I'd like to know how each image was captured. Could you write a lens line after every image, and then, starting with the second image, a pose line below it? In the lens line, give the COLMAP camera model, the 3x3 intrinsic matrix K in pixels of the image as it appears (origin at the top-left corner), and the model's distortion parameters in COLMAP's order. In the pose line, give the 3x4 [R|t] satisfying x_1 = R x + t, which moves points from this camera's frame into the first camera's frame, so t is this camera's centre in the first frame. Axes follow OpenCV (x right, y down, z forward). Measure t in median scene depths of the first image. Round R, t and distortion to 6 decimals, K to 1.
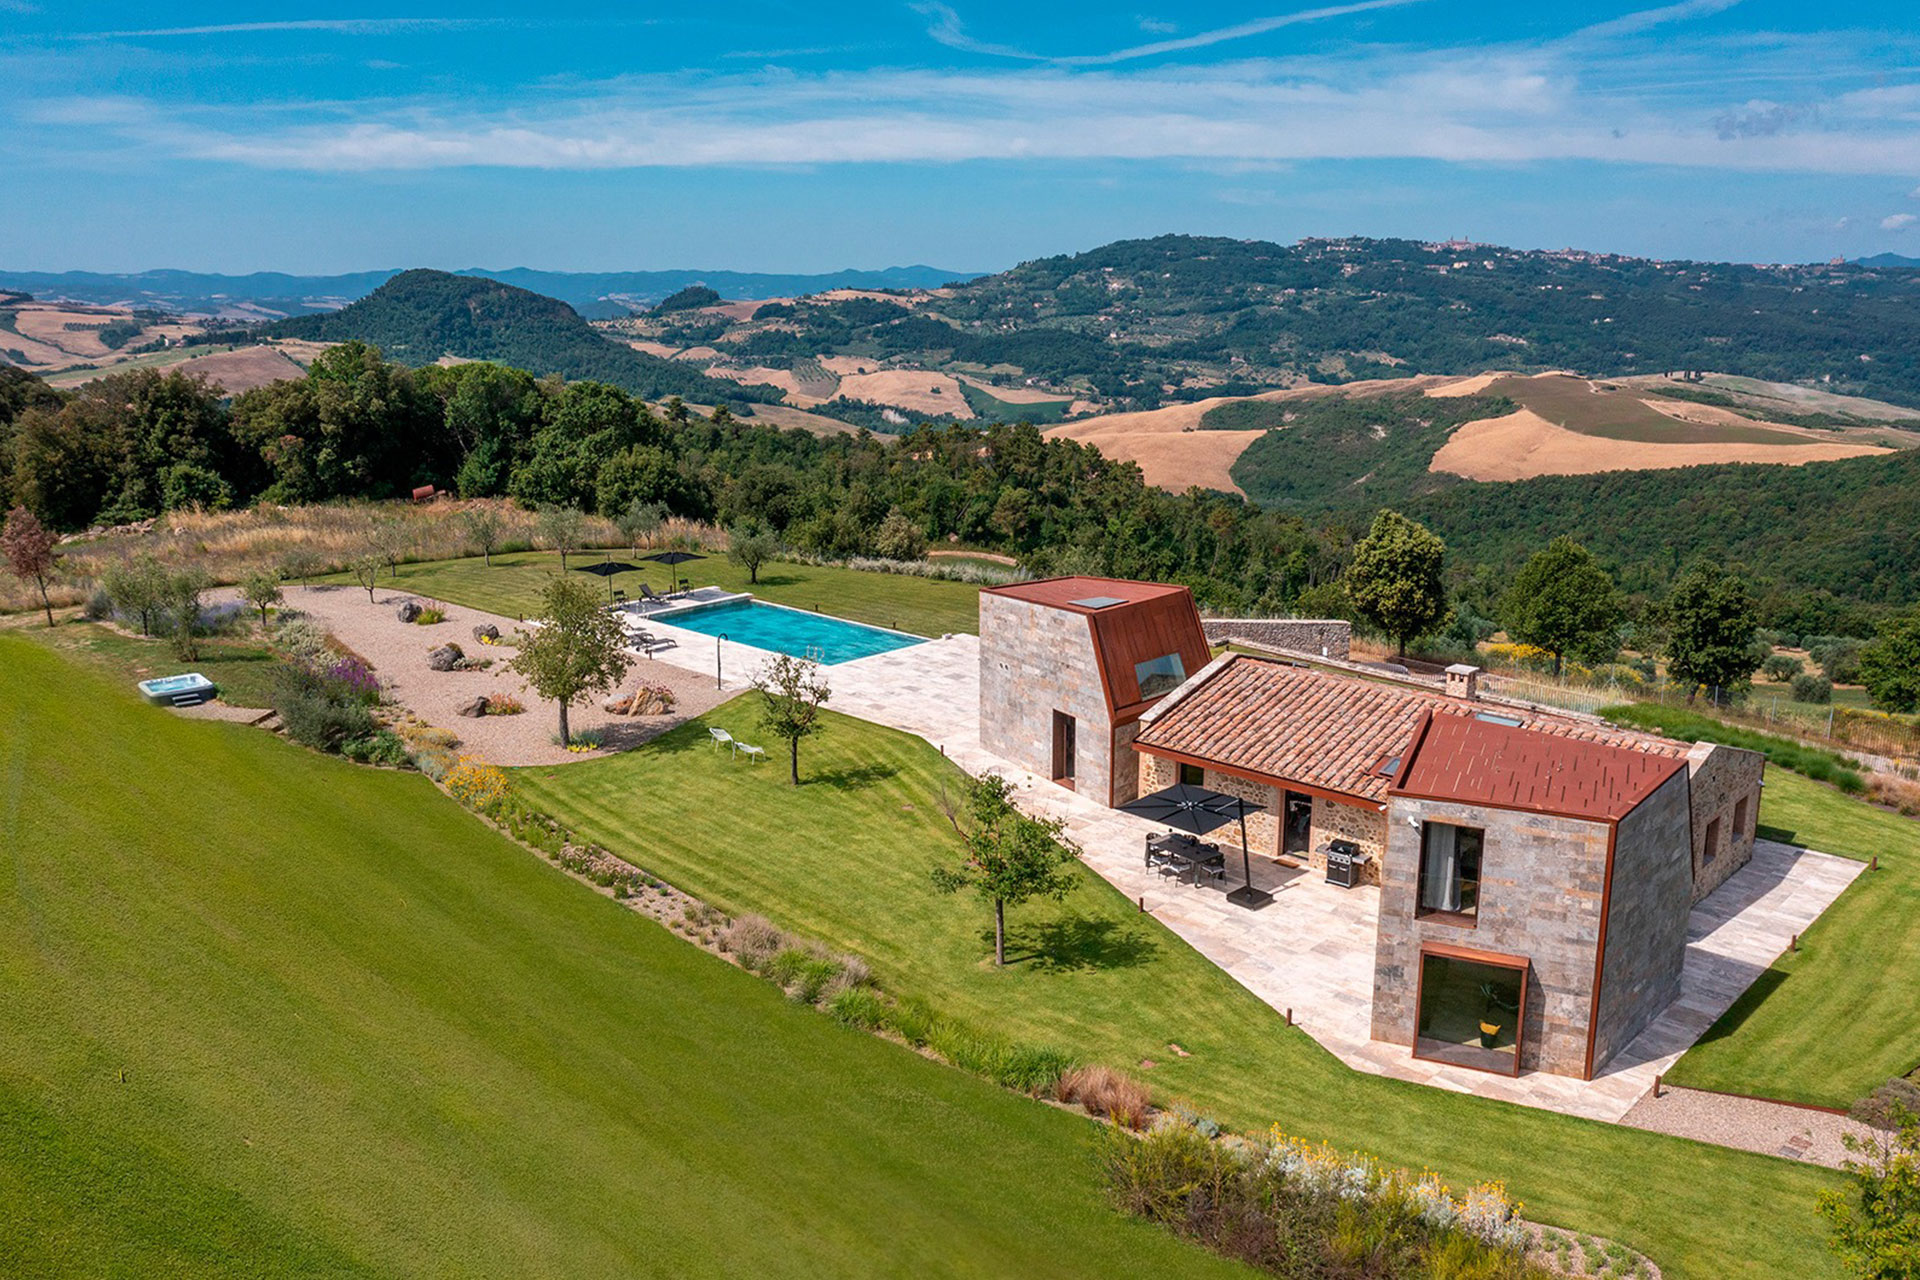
lens RADIAL K [[1549.3, 0, 960.3], [0, 1549.3, 645.3], [0, 0, 1]] dist [-0.021158, 0.009090]
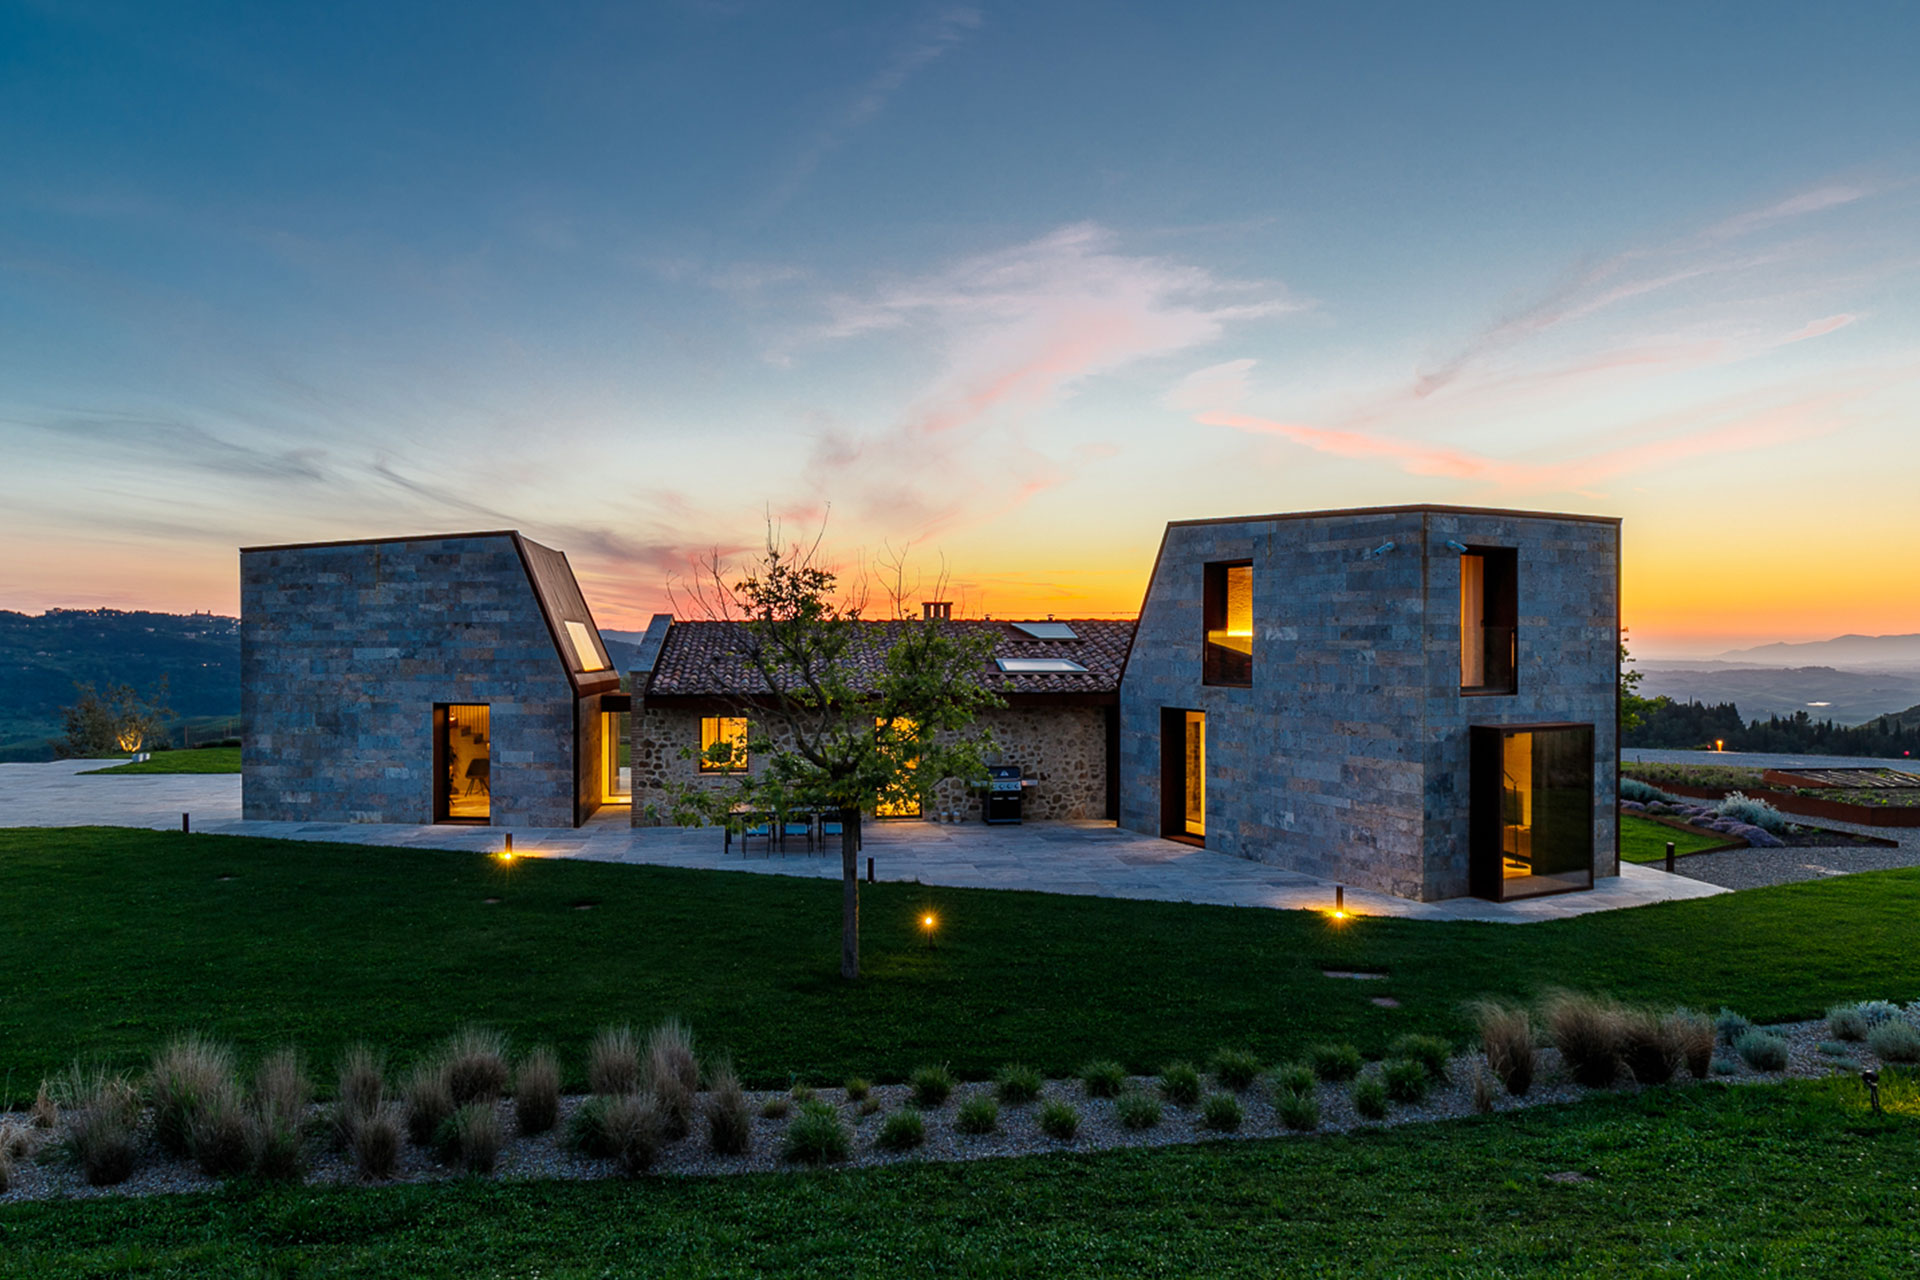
lens RADIAL K [[1139.9, 0, 902.1], [0, 1139.9, 625.9], [0, 0, 1]] dist [0.006492, 0.000277]
pose [[0.652453, 0.006288, 0.757803, -0.180778], [0.179695, 0.970164, -0.162764, 0.129476], [-0.736217, 0.242370, 0.631856, 0.597425]]
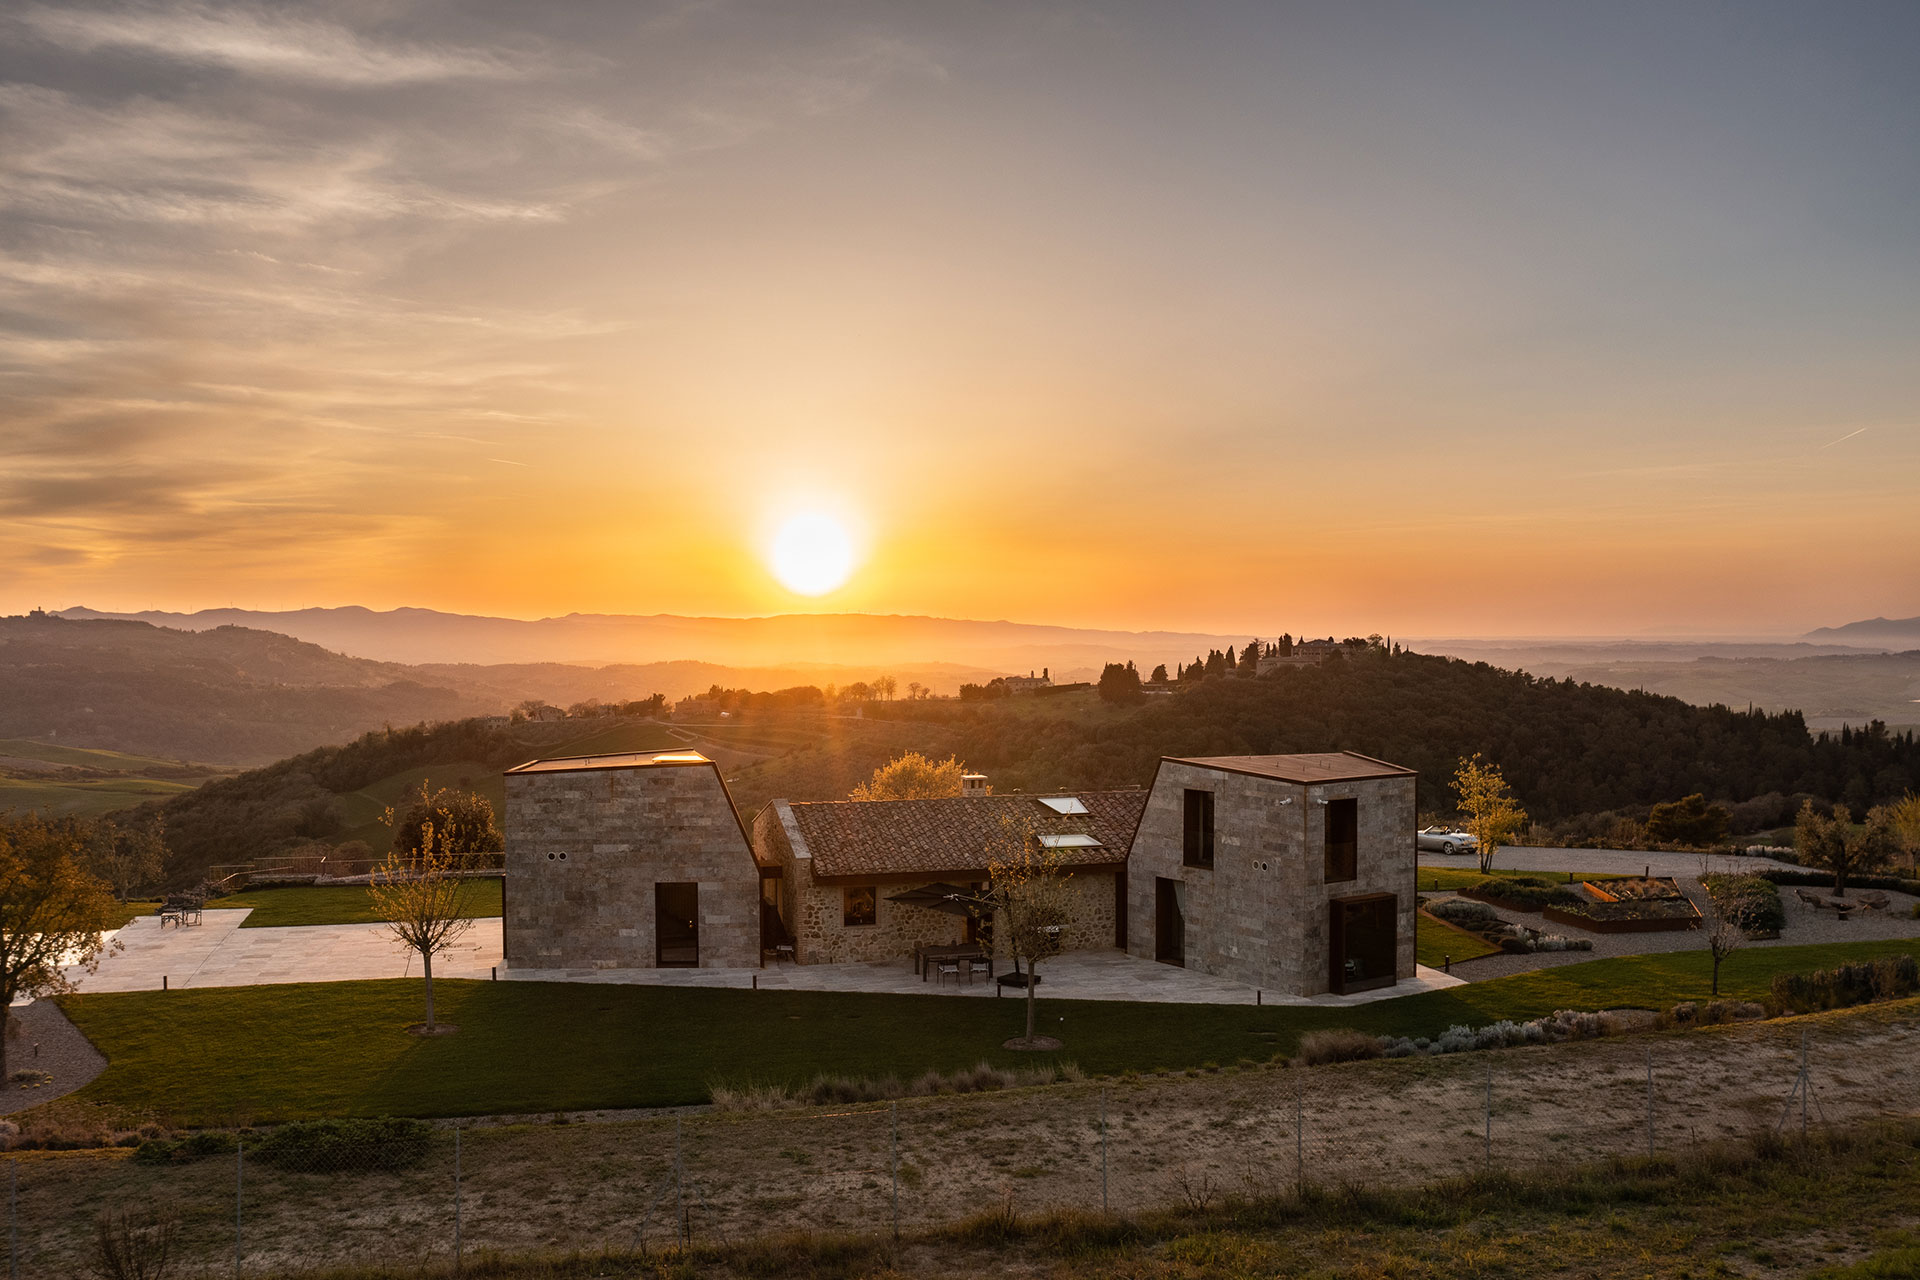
lens RADIAL K [[1675.8, 0, 961.4], [0, 1675.8, 649.6], [0, 0, 1]] dist [-0.025586, 0.001553]
pose [[0.525763, -0.017461, 0.850452, -0.716610], [0.205612, 0.972751, -0.107140, 0.053483], [-0.825407, 0.231194, 0.515027, 0.347234]]
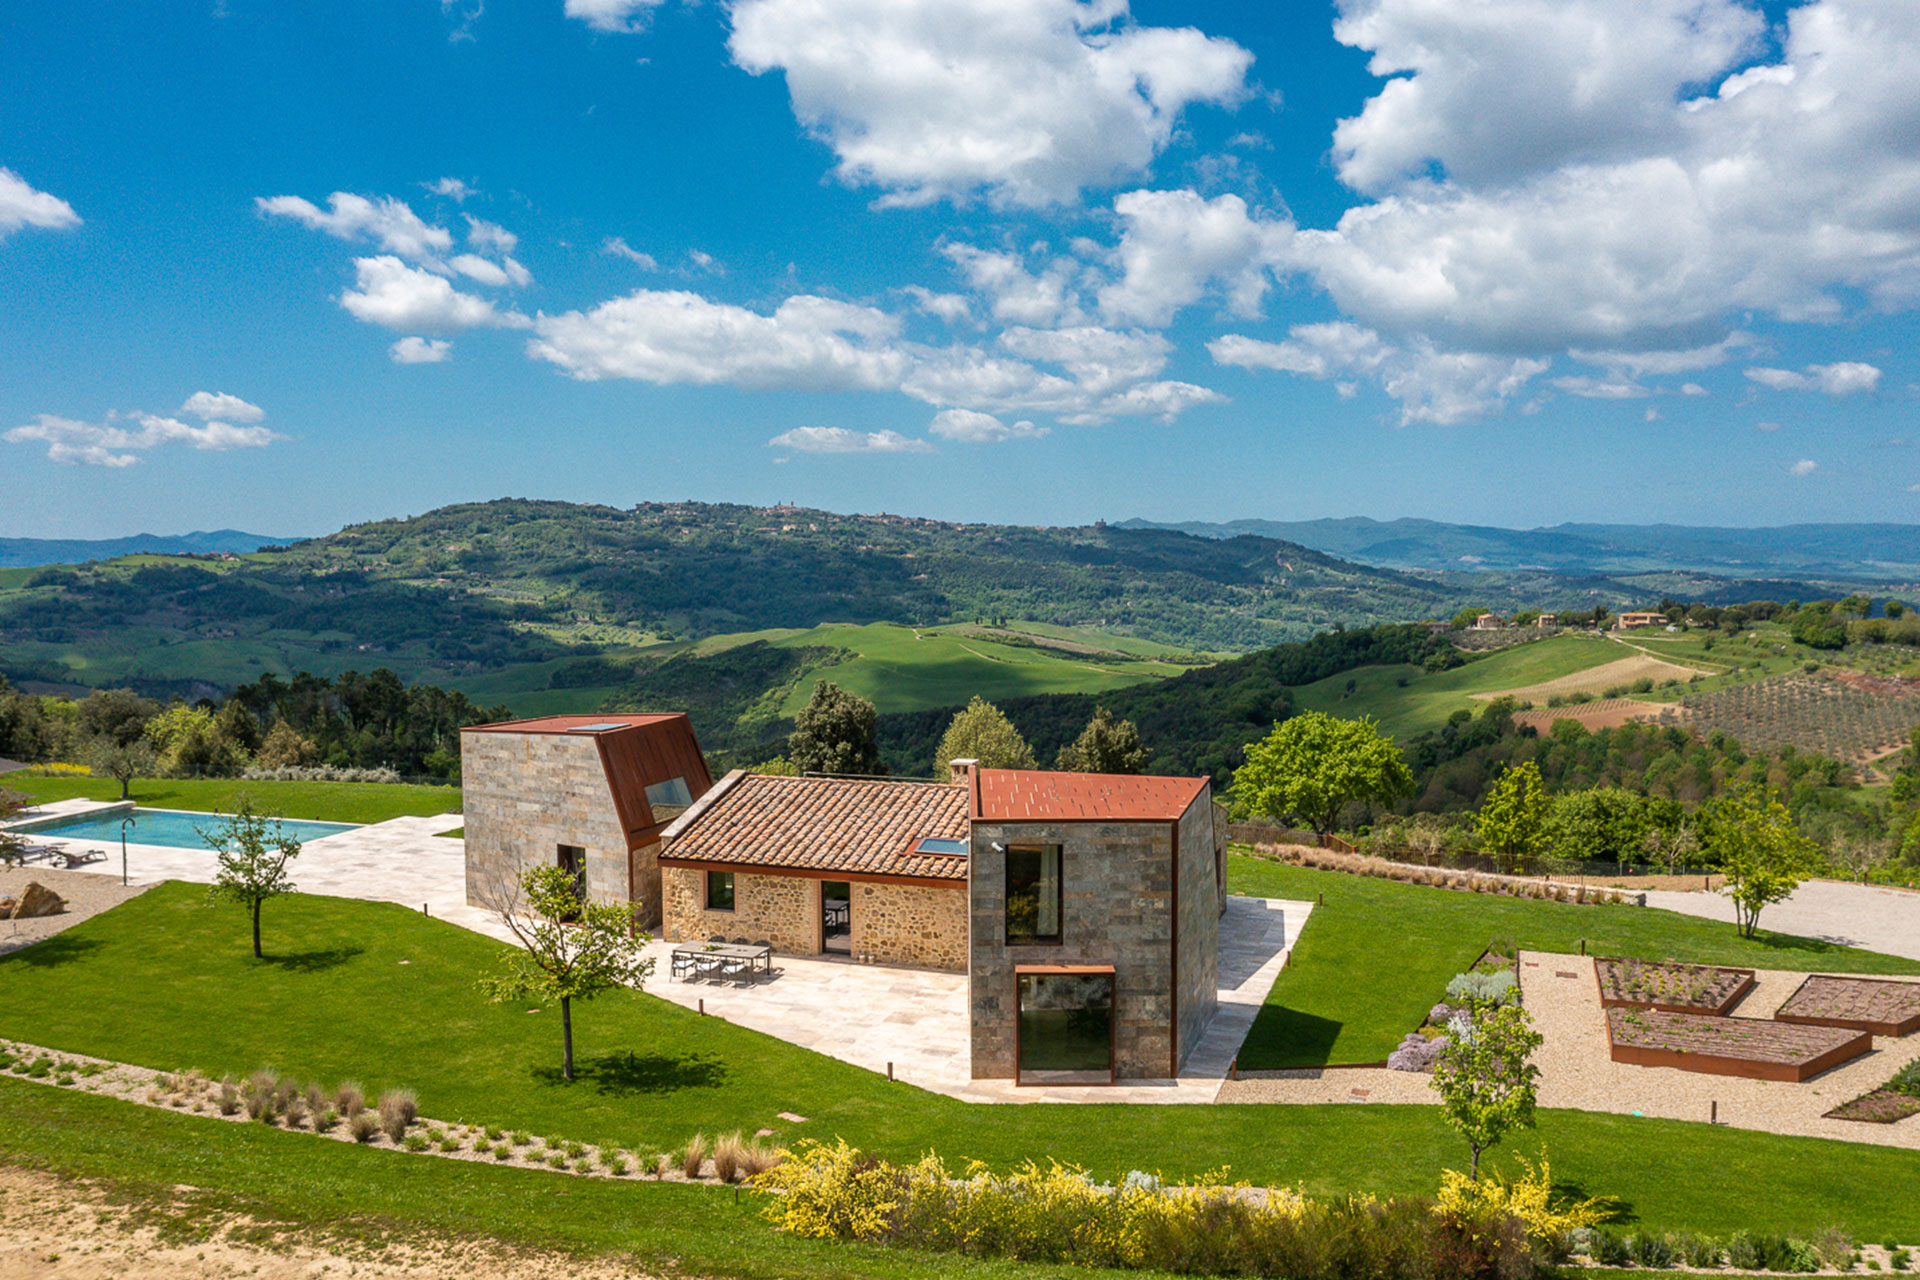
lens RADIAL K [[1549.3, 0, 979.5], [0, 1549.3, 636.6], [0, 0, 1]] dist [-0.021158, 0.009090]
pose [[0.910241, -0.030165, 0.412978, -0.097169], [0.100279, 0.983713, -0.149172, 0.088935], [-0.401752, 0.177195, 0.898441, 0.034574]]
